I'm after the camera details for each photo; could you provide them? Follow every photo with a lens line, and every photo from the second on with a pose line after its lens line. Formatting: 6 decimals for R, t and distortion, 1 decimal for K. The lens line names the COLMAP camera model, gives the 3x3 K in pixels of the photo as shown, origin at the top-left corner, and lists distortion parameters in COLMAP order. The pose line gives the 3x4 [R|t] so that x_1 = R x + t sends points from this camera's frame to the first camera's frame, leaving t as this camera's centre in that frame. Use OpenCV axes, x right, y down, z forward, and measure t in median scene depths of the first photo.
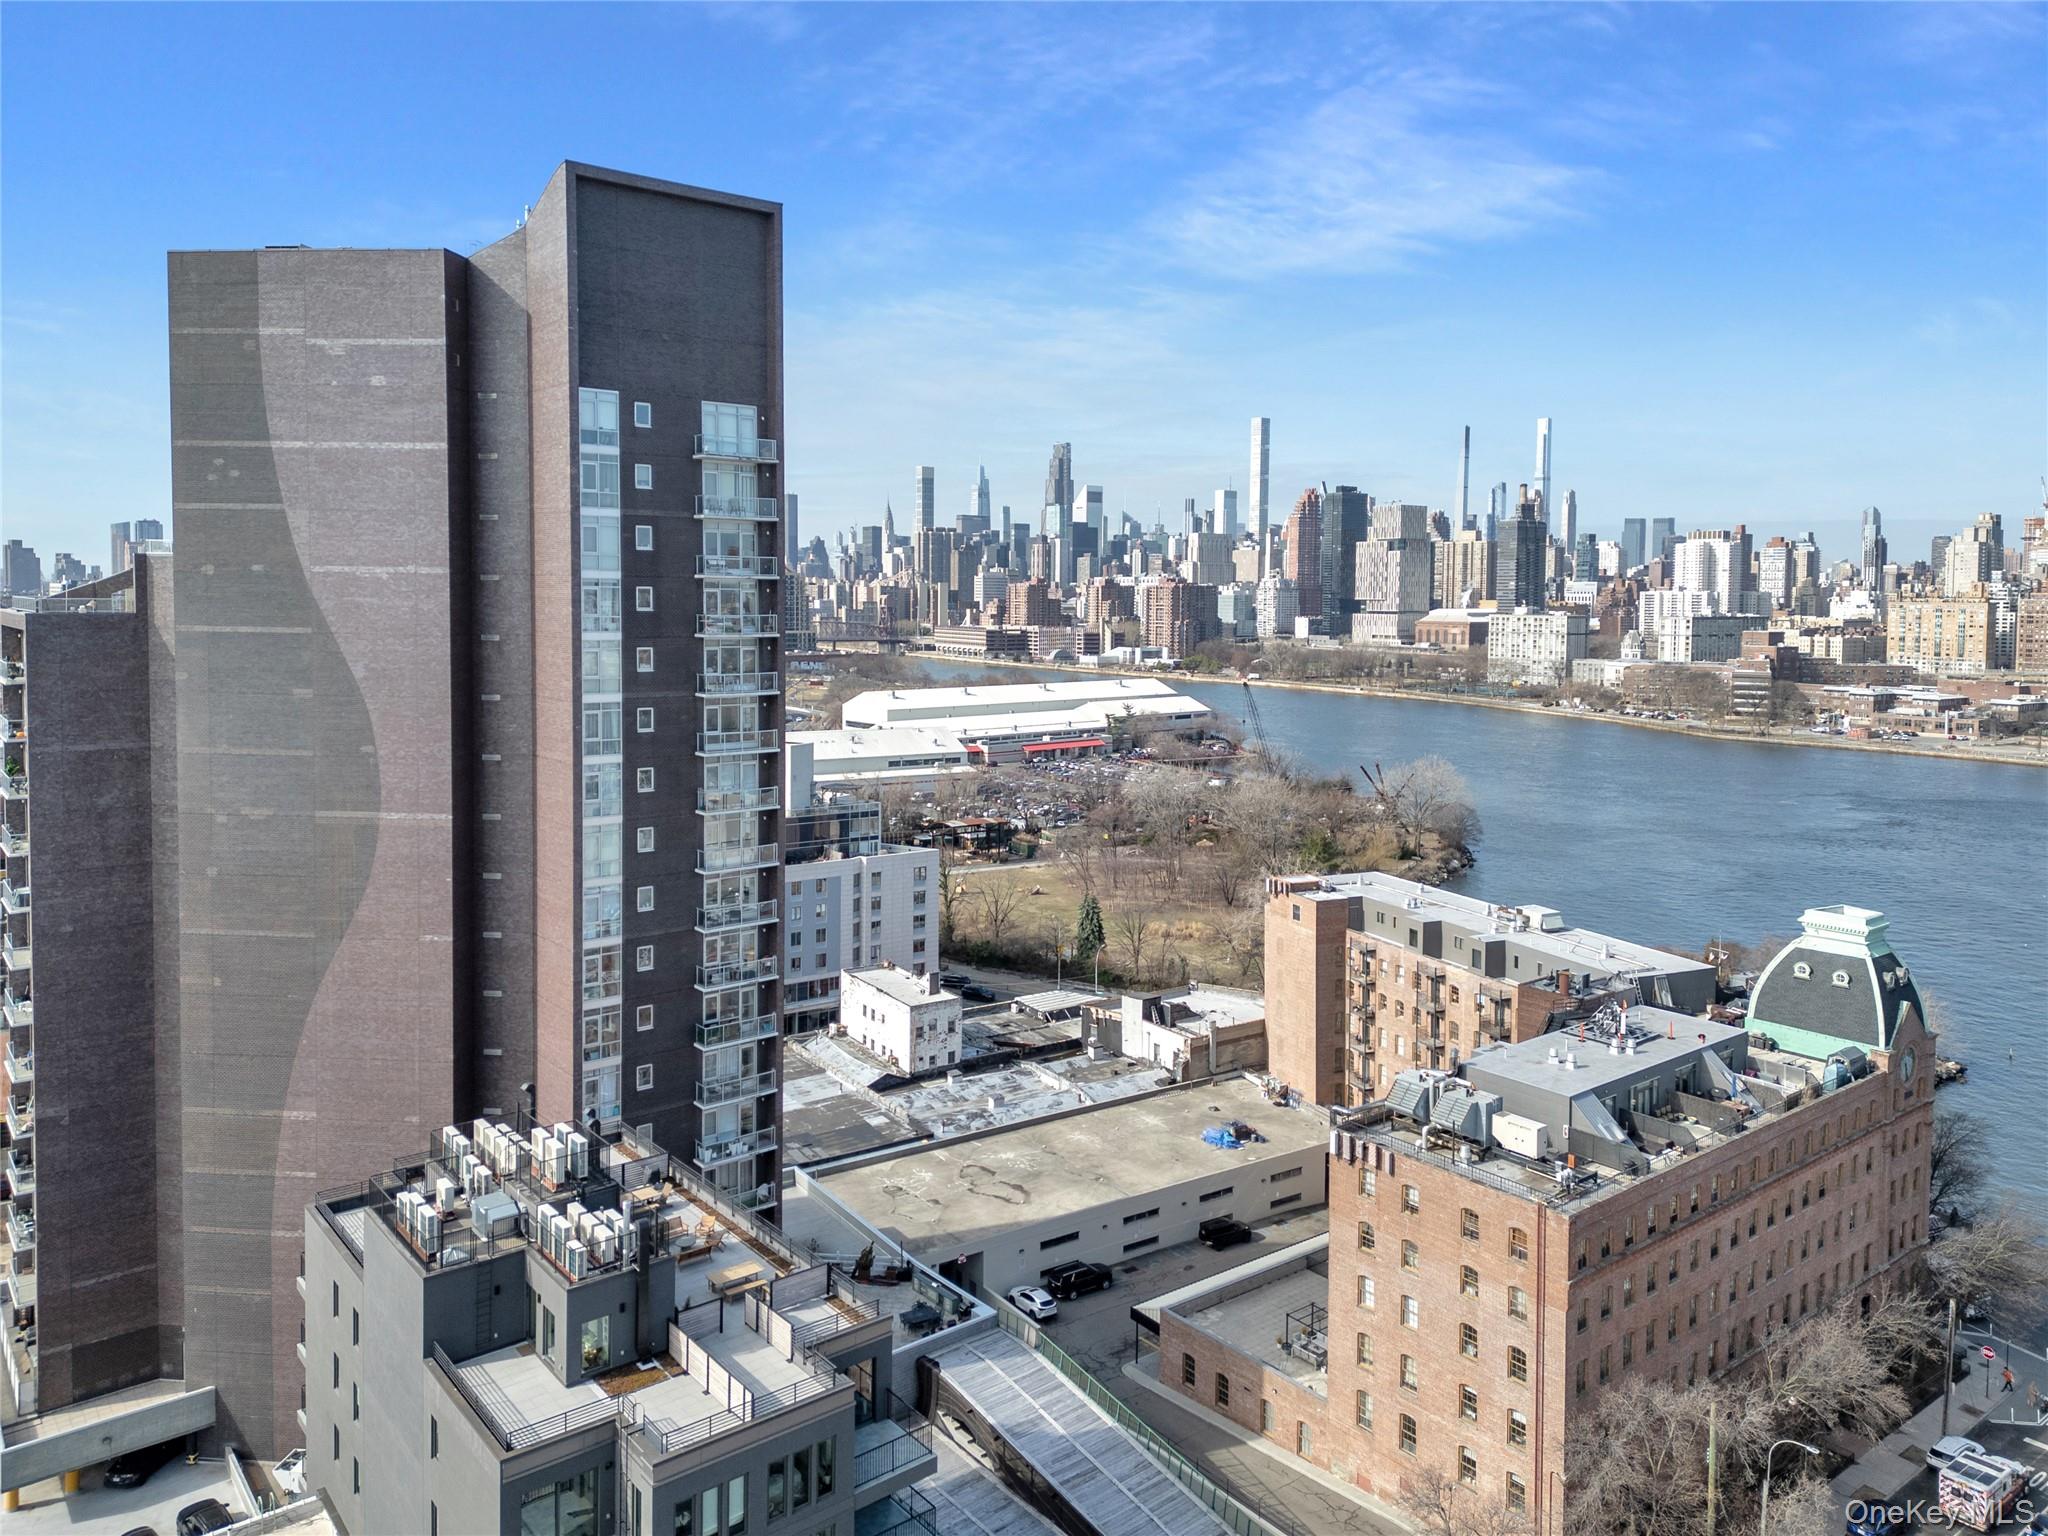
lens RADIAL K [[1448.2, 0, 994.5], [0, 1448.2, 768.8], [0, 0, 1]] dist [0.082298, -0.074117]
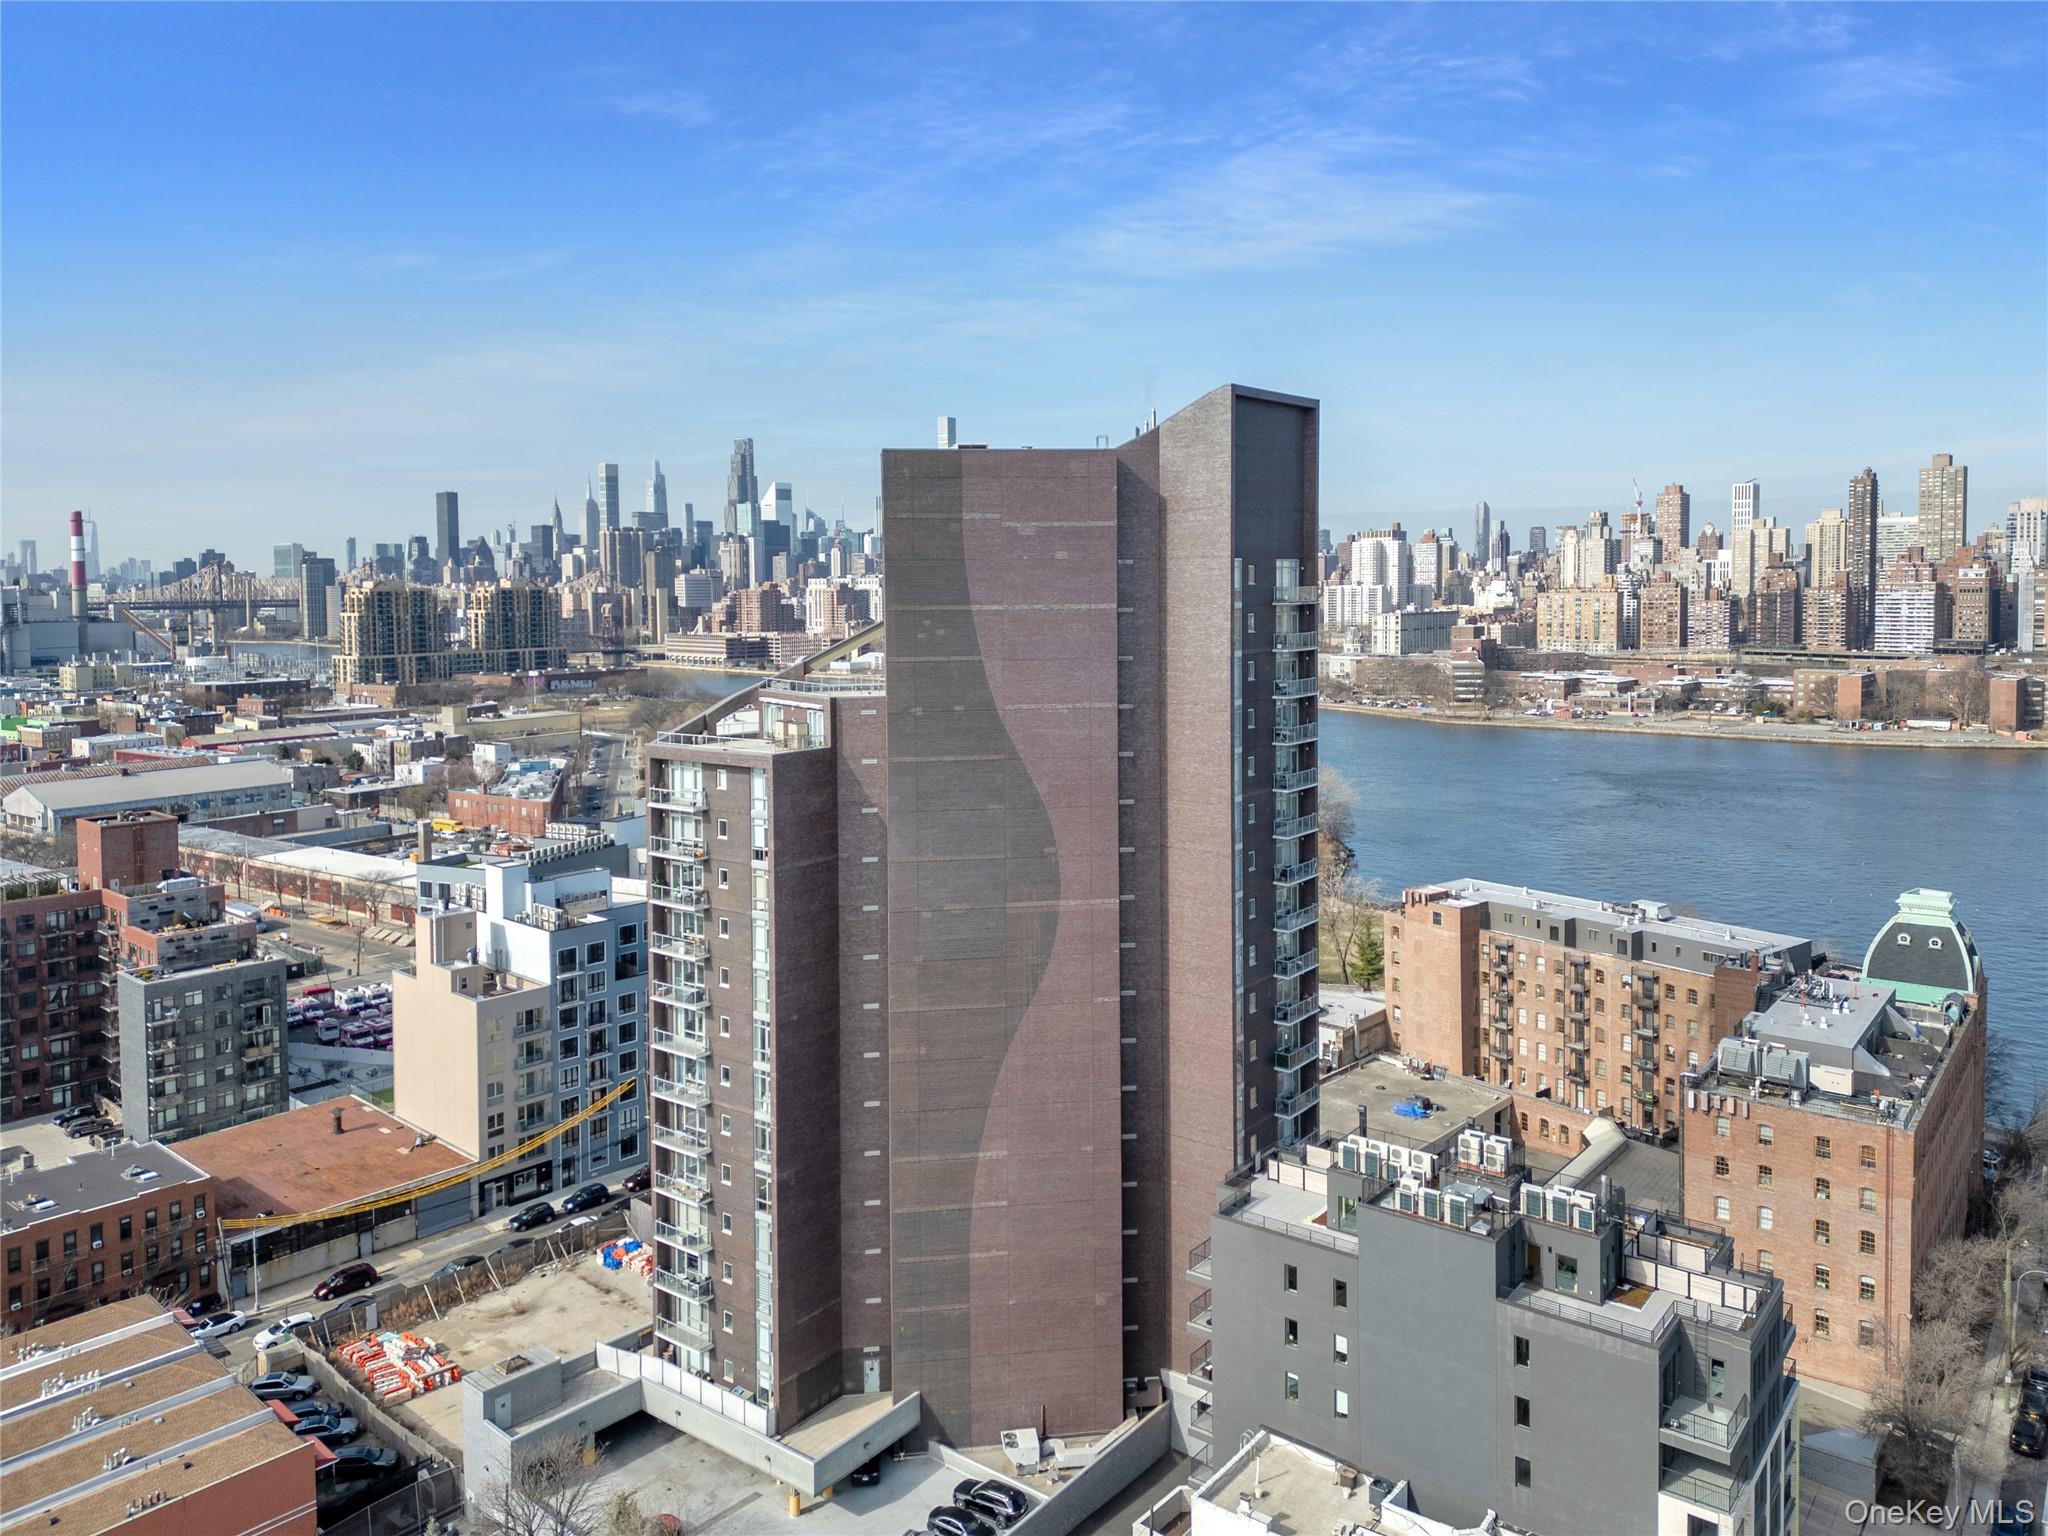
lens RADIAL K [[1456.2, 0, 1024.0], [0, 1456.2, 768.0], [0, 0, 1]] dist [0.089707, -0.084651]
pose [[0.971975, -0.049324, 0.229852, -0.414725], [0.048918, 0.998775, 0.007465, -0.053155], [-0.229938, 0.003988, 0.973197, -0.106548]]
